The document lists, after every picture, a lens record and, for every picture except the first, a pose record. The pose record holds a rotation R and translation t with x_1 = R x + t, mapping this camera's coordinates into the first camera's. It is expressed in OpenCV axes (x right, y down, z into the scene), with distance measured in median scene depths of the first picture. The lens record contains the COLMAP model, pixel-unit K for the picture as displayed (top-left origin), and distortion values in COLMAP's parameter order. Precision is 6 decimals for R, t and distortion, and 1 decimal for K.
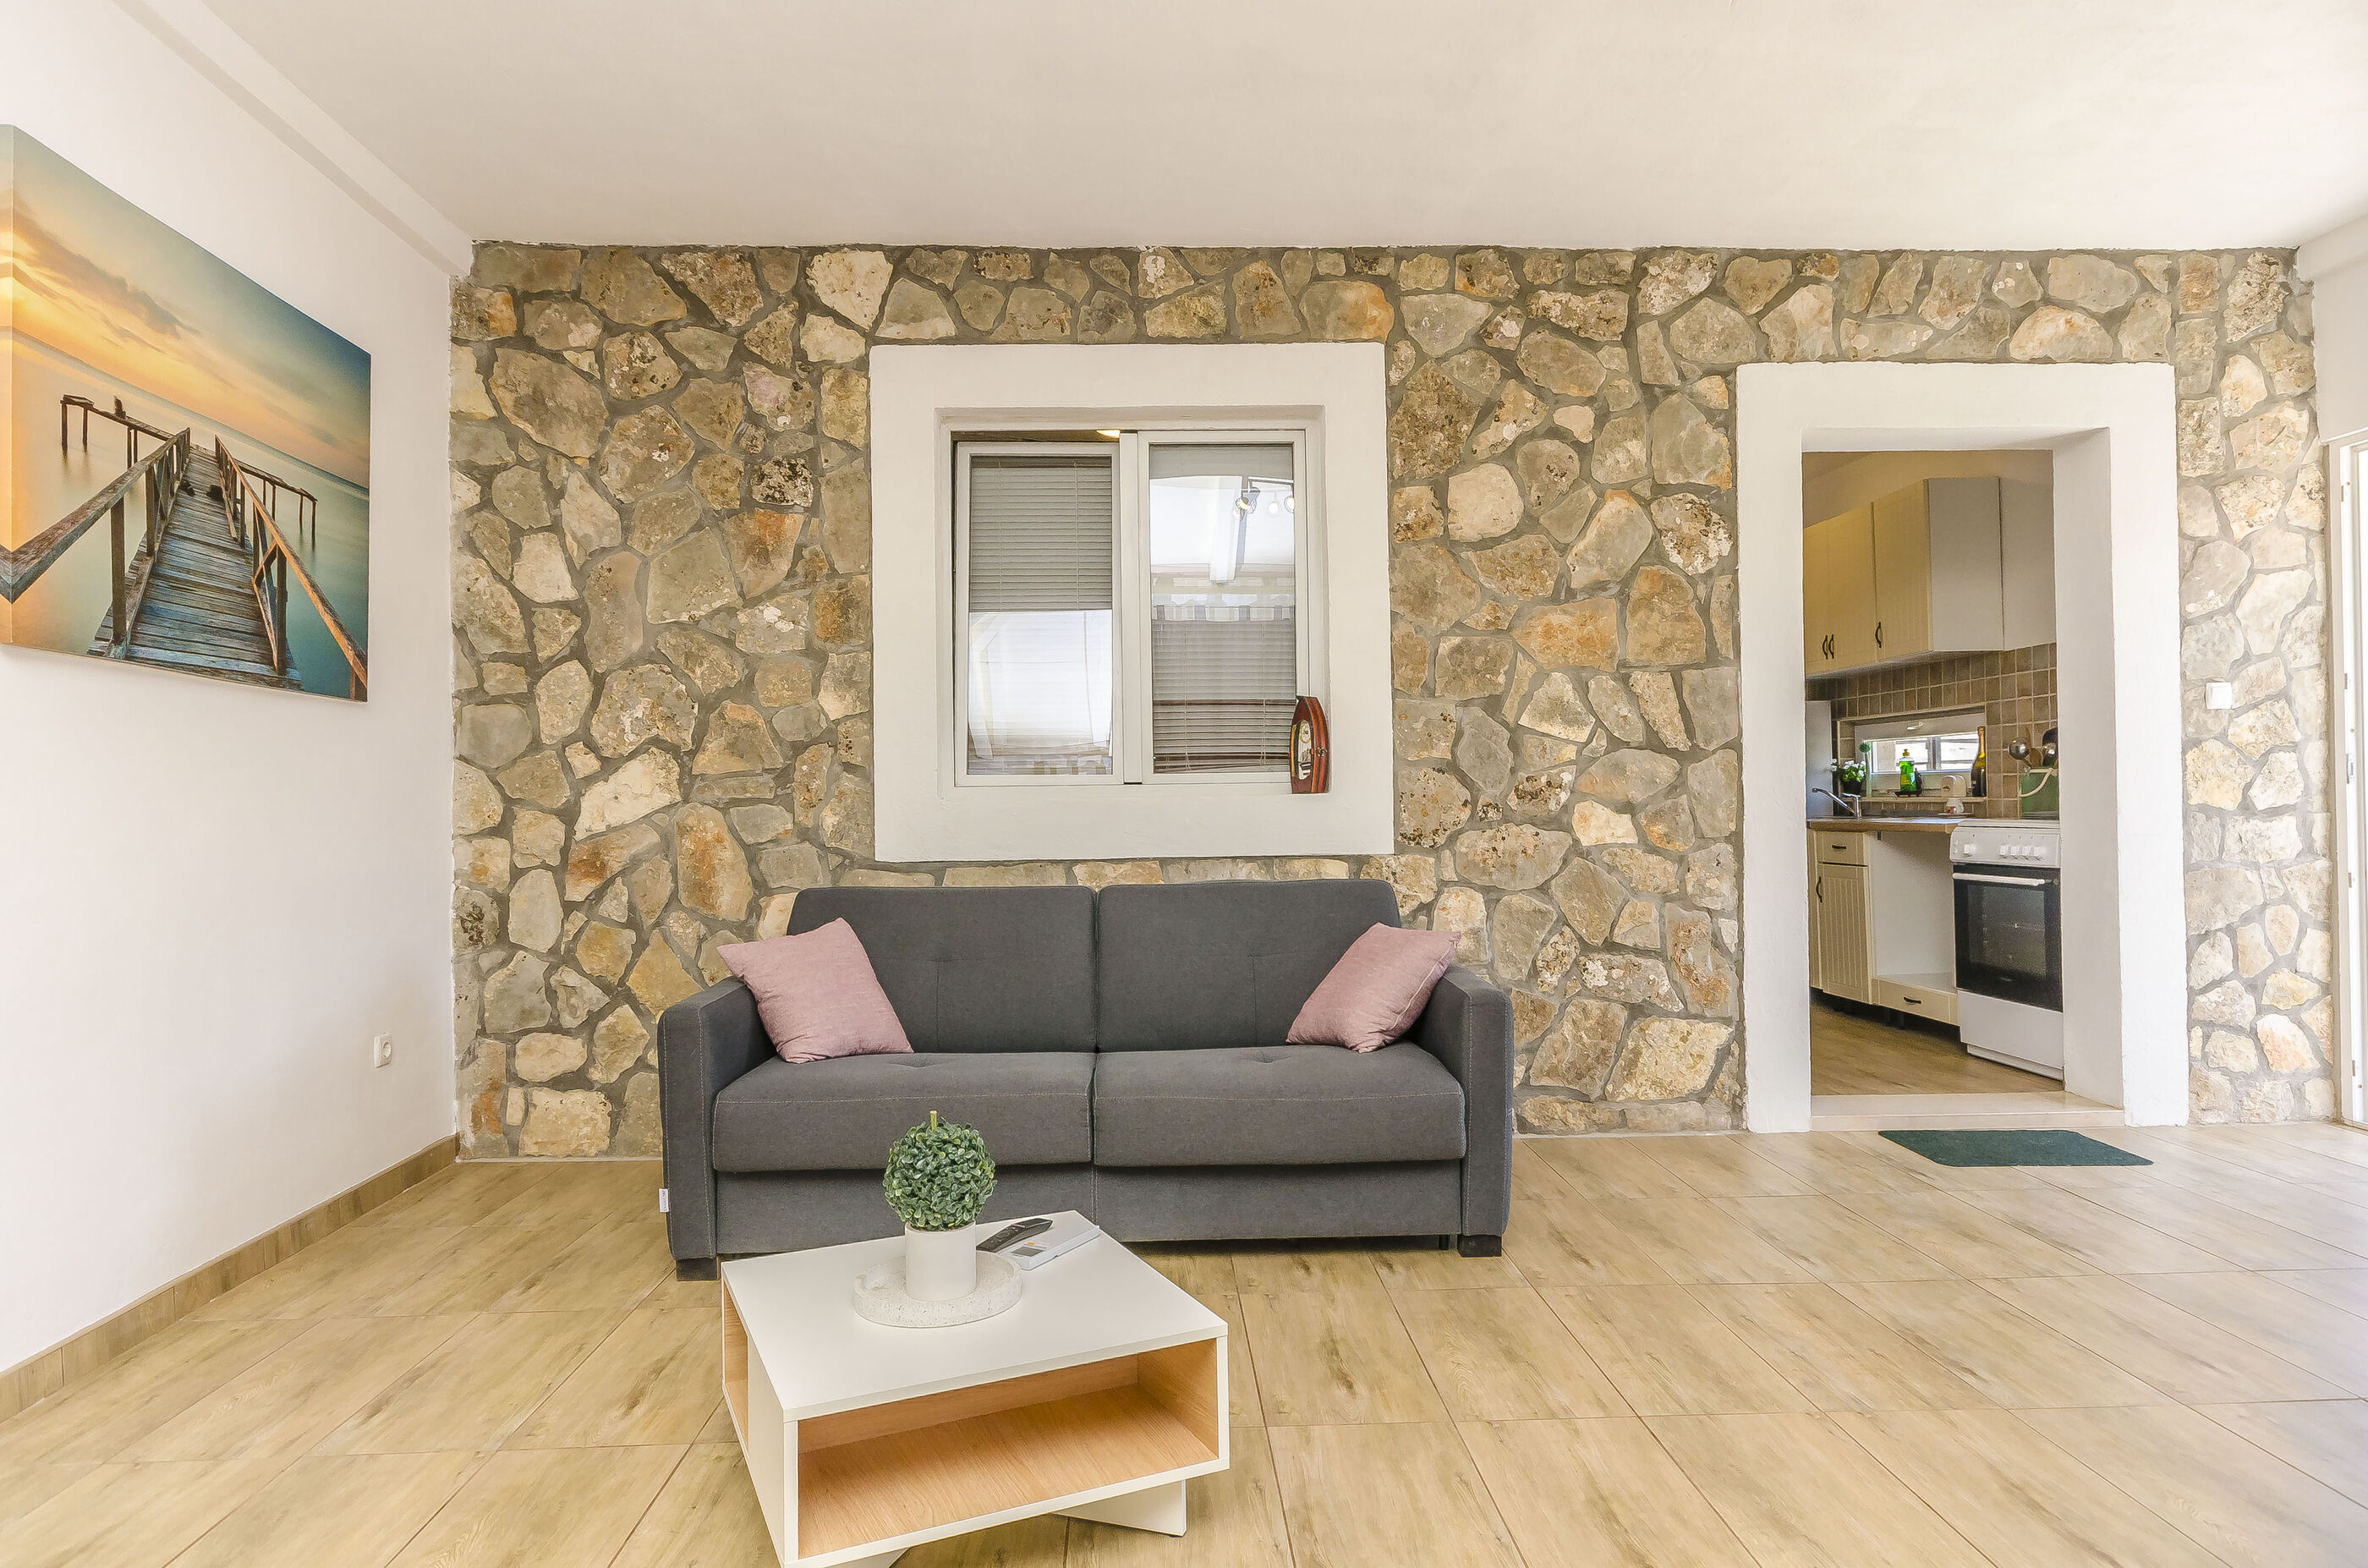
lens RADIAL K [[1394.1, 0, 1192.0], [0, 1394.1, 787.0], [0, 0, 1]] dist [0.002730, -0.001072]
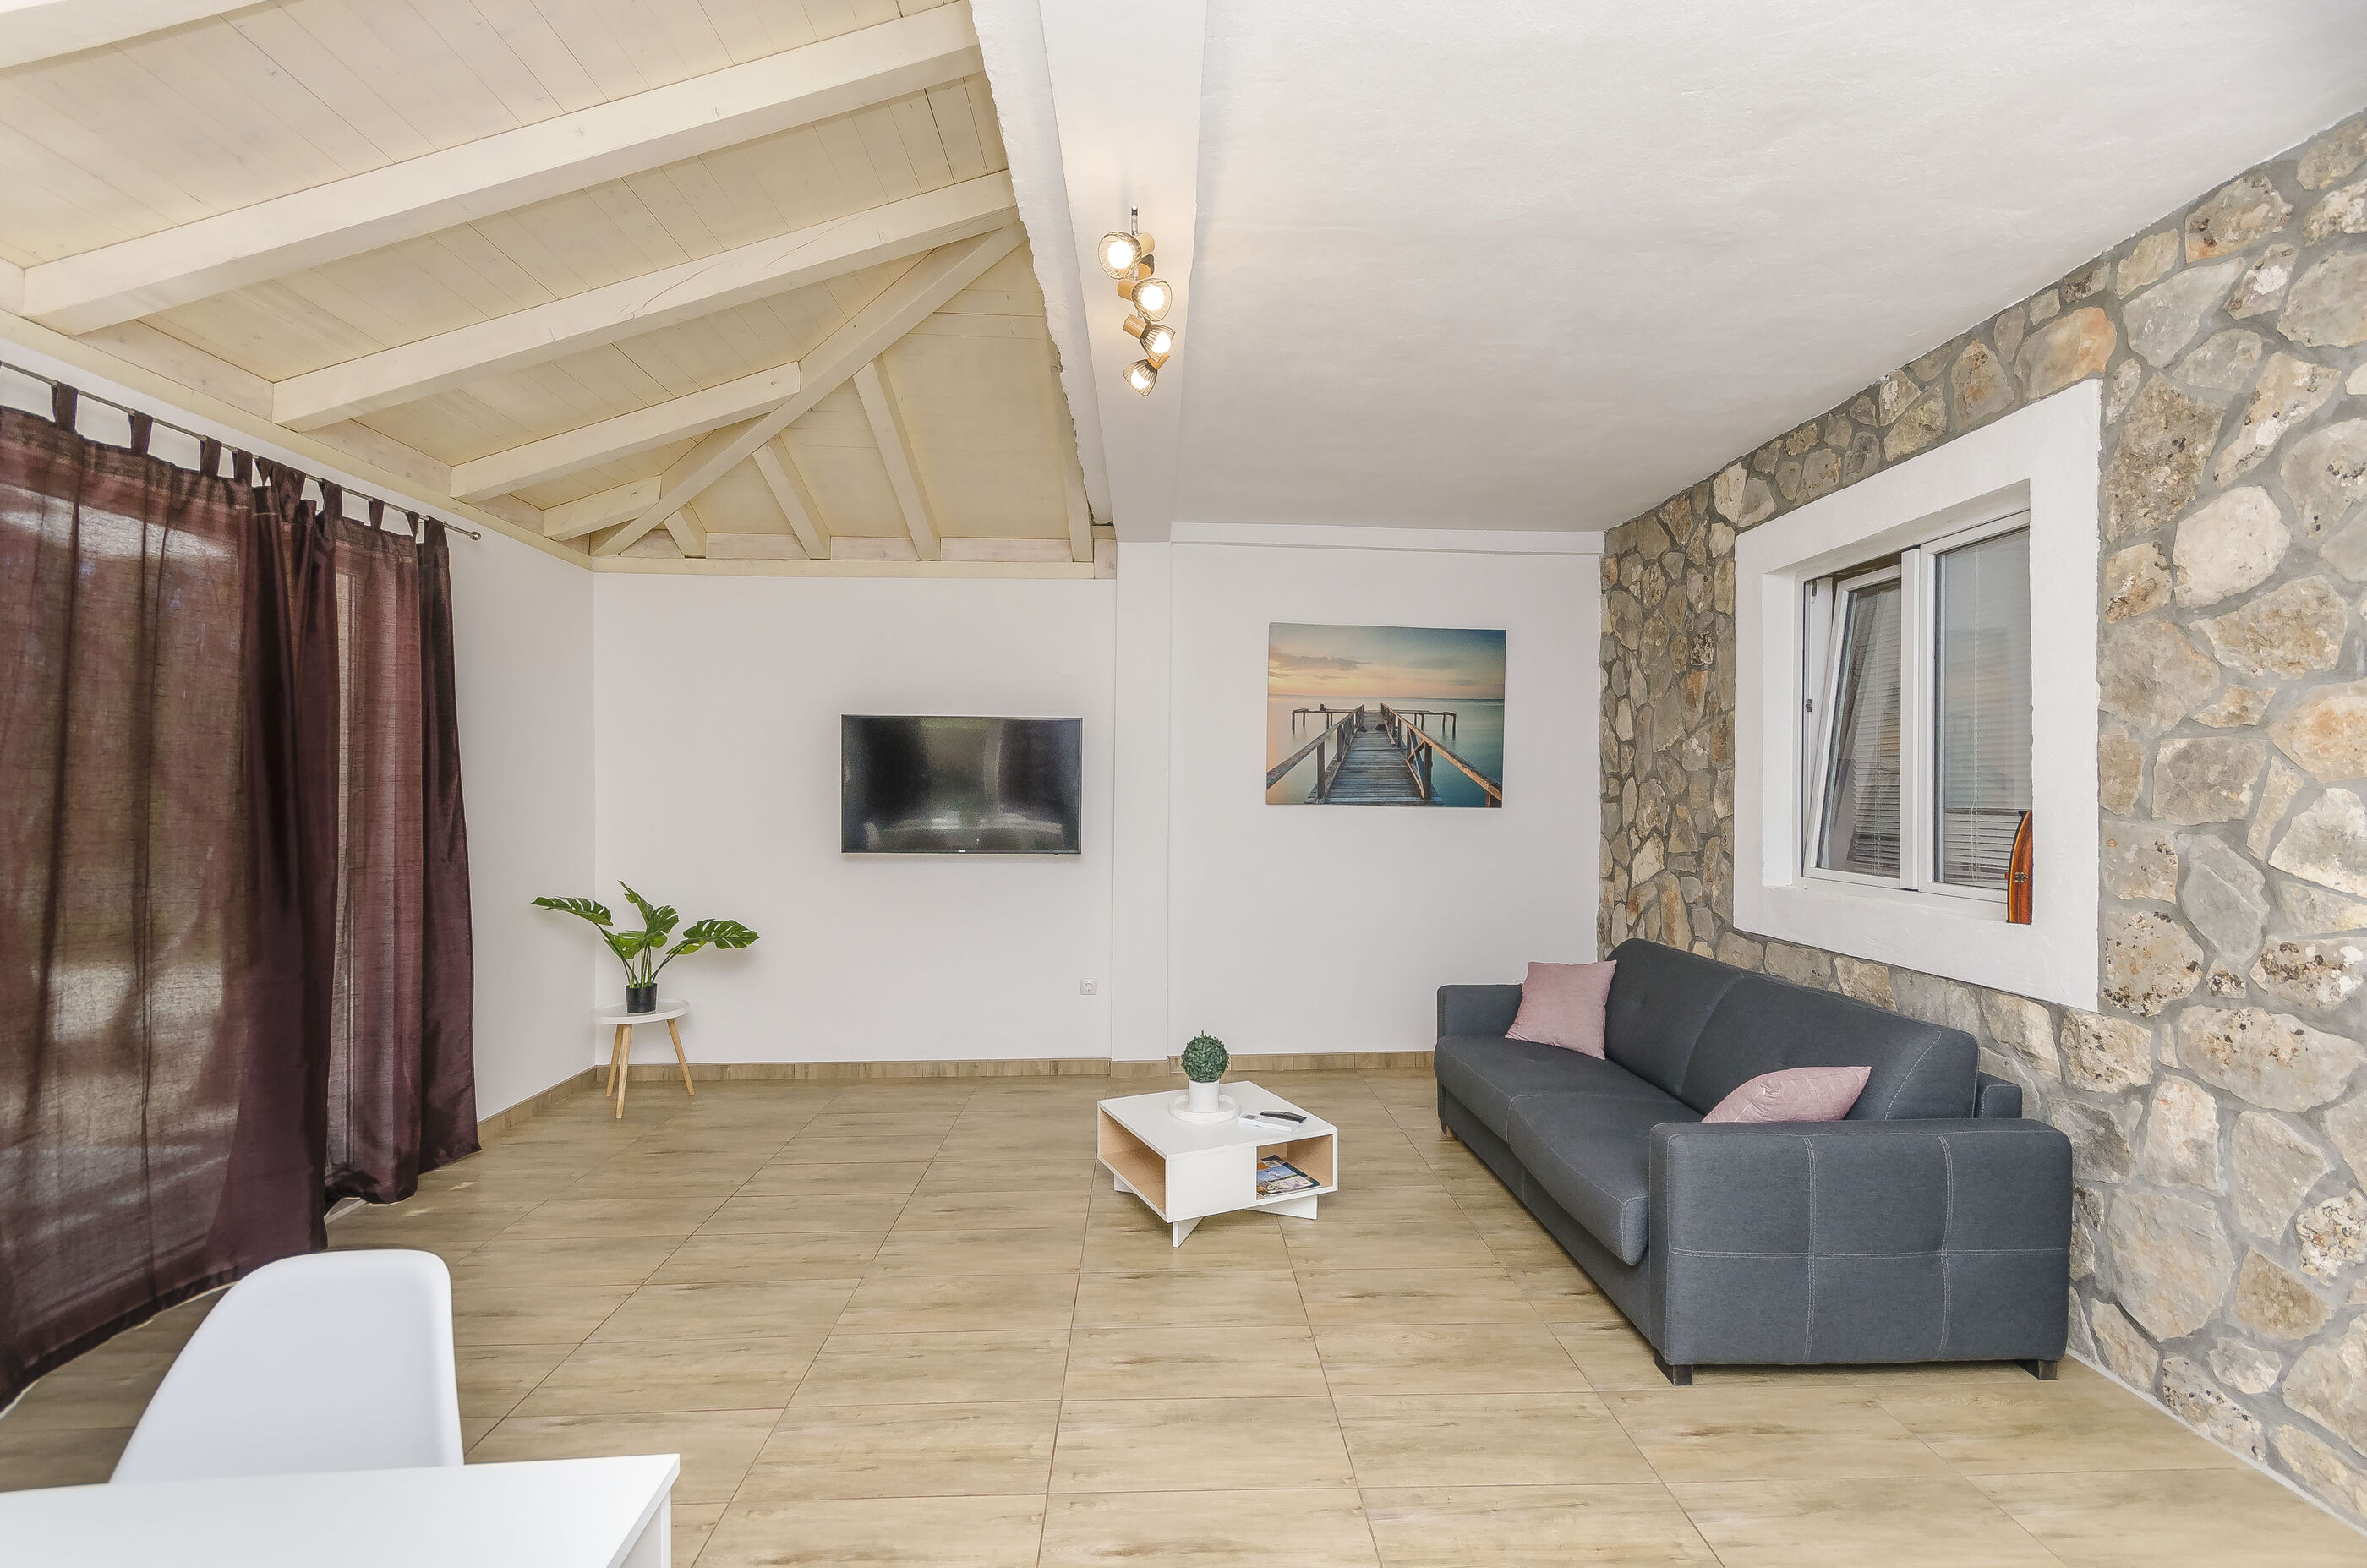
lens RADIAL K [[1043.4, 0, 1198.6], [0, 1043.4, 790.2], [0, 0, 1]] dist [0.005305, -0.001161]
pose [[0.000978, 0.013355, -0.999910, 0.745612], [0.003821, 0.999903, 0.013359, -0.090059], [0.999992, -0.003833, 0.000927, 0.481789]]
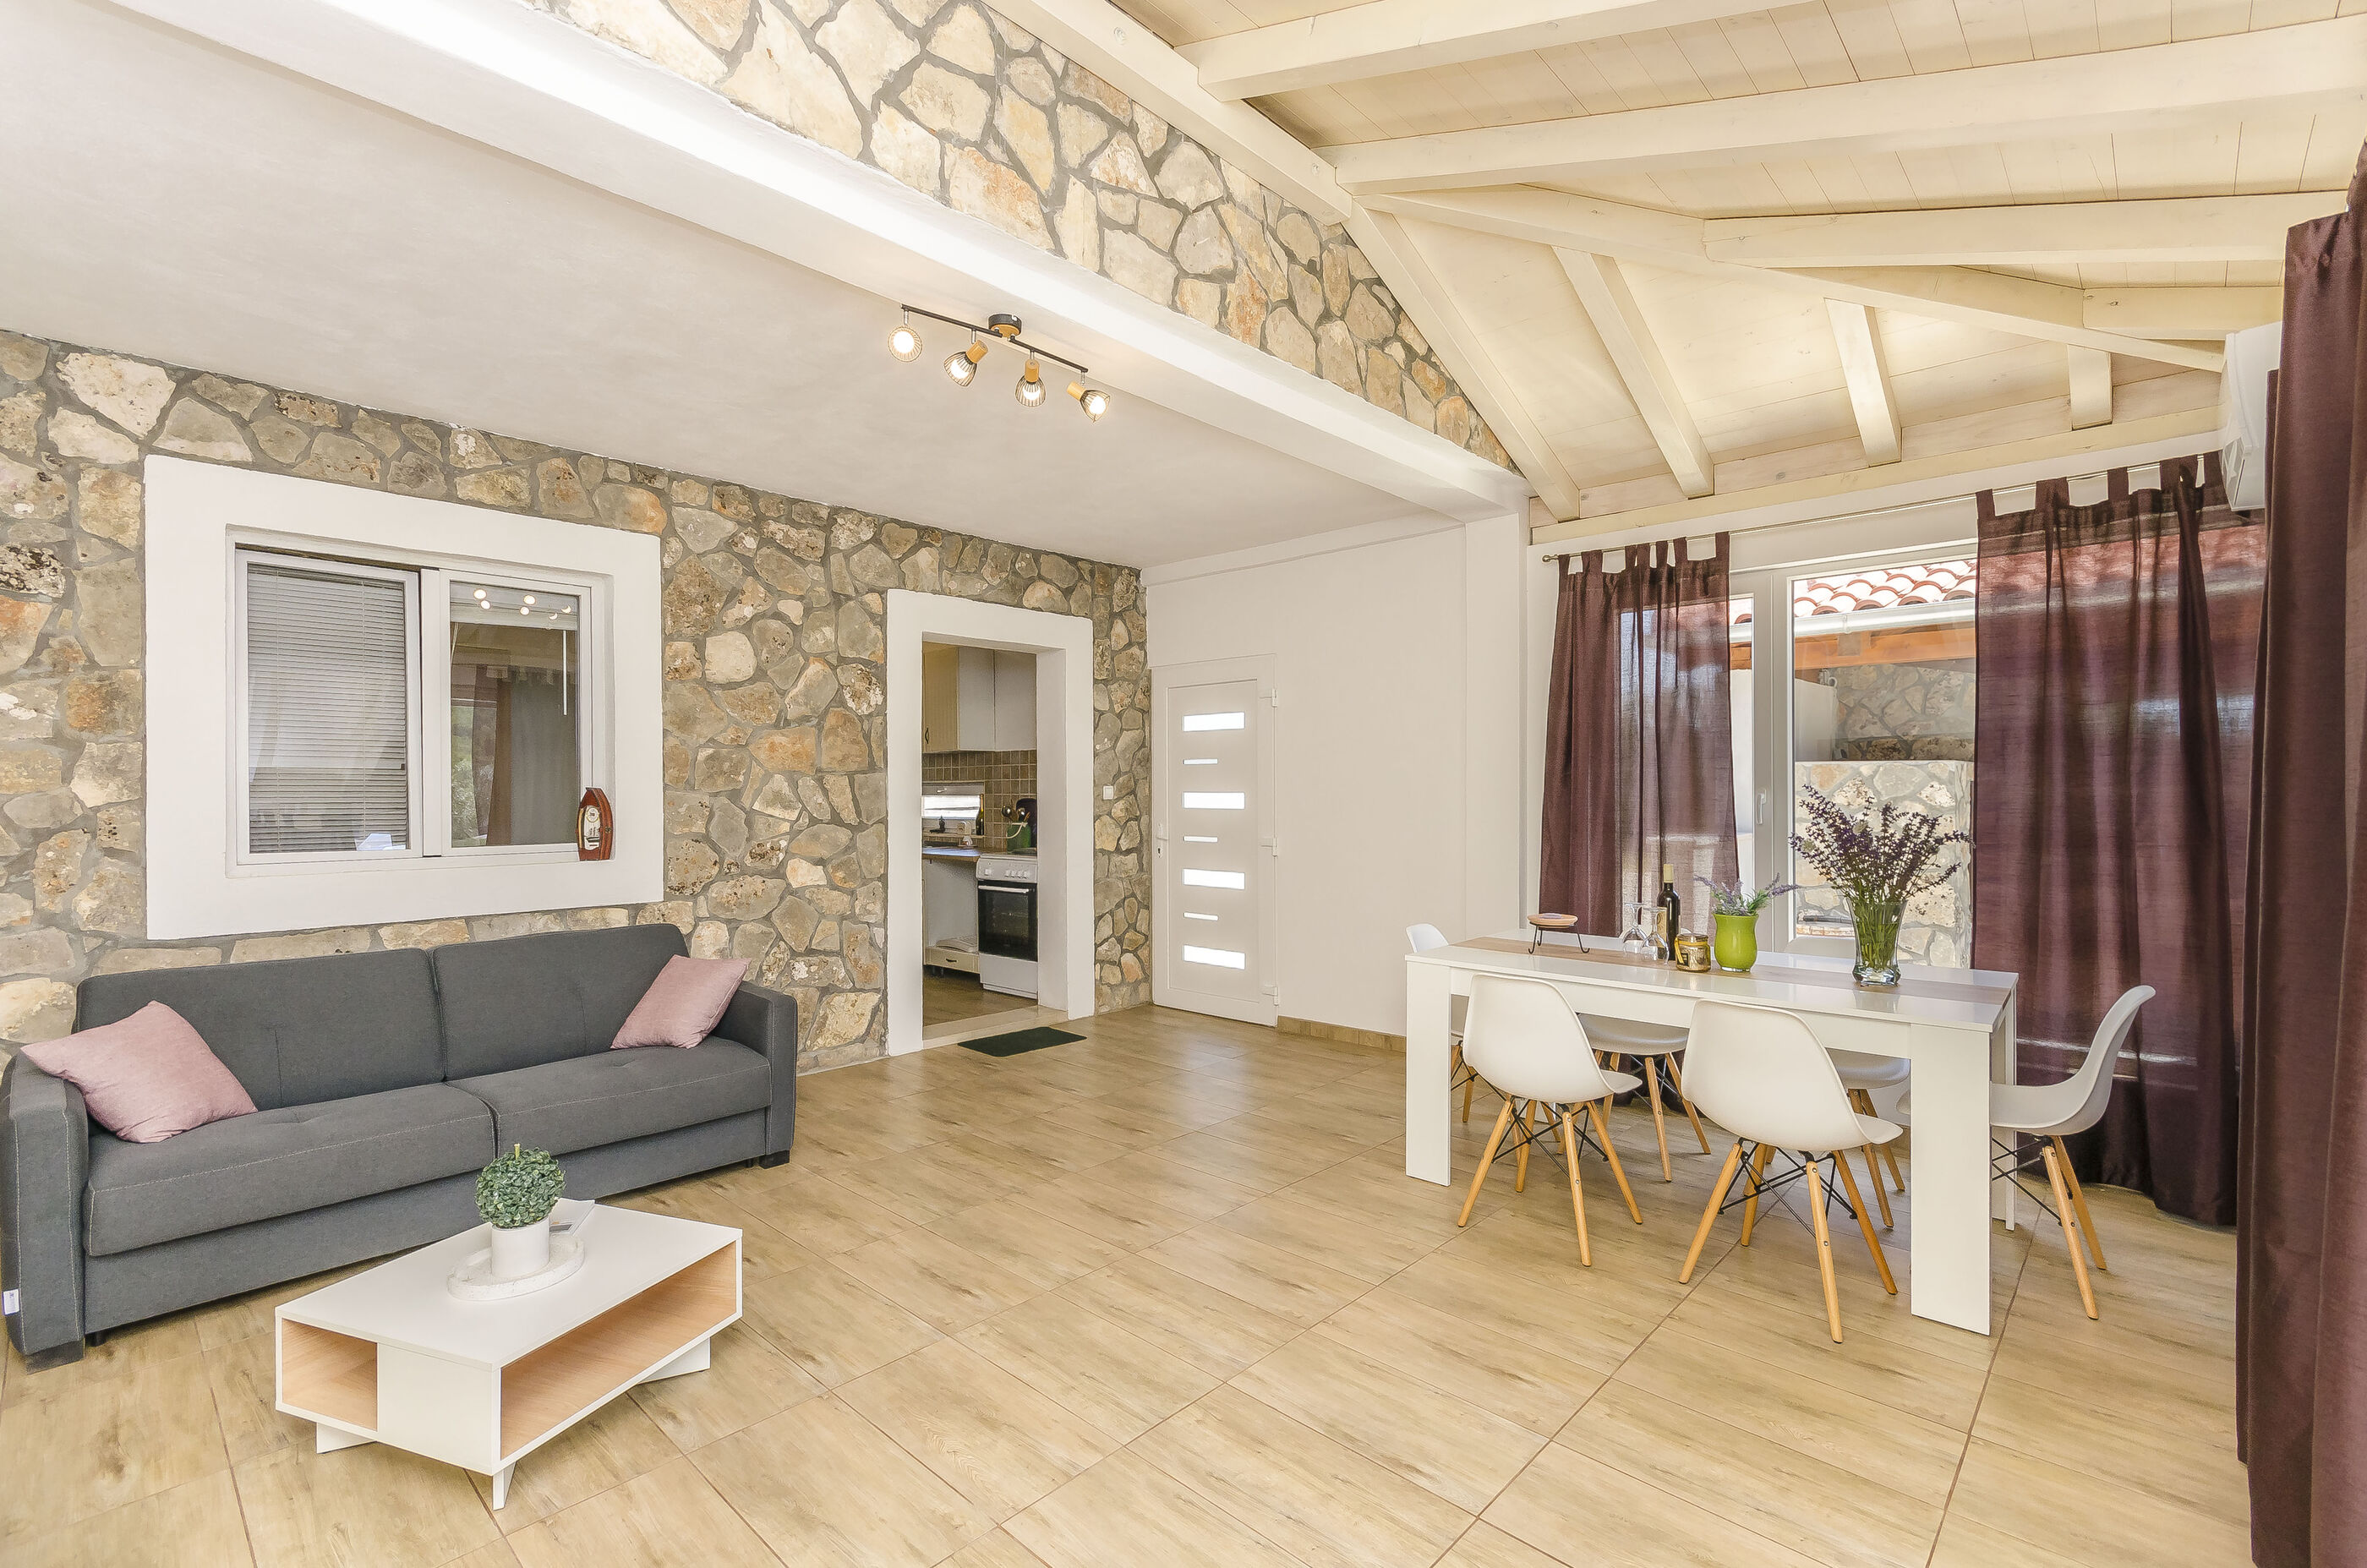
lens RADIAL K [[1043.4, 0, 1186.9], [0, 1043.4, 794.9], [0, 0, 1]] dist [0.005305, -0.001161]
pose [[0.711384, 0.009021, 0.702745, -0.221043], [-0.012658, 0.999920, -0.000021, -0.066105], [-0.702689, -0.008881, 0.711441, -0.121073]]
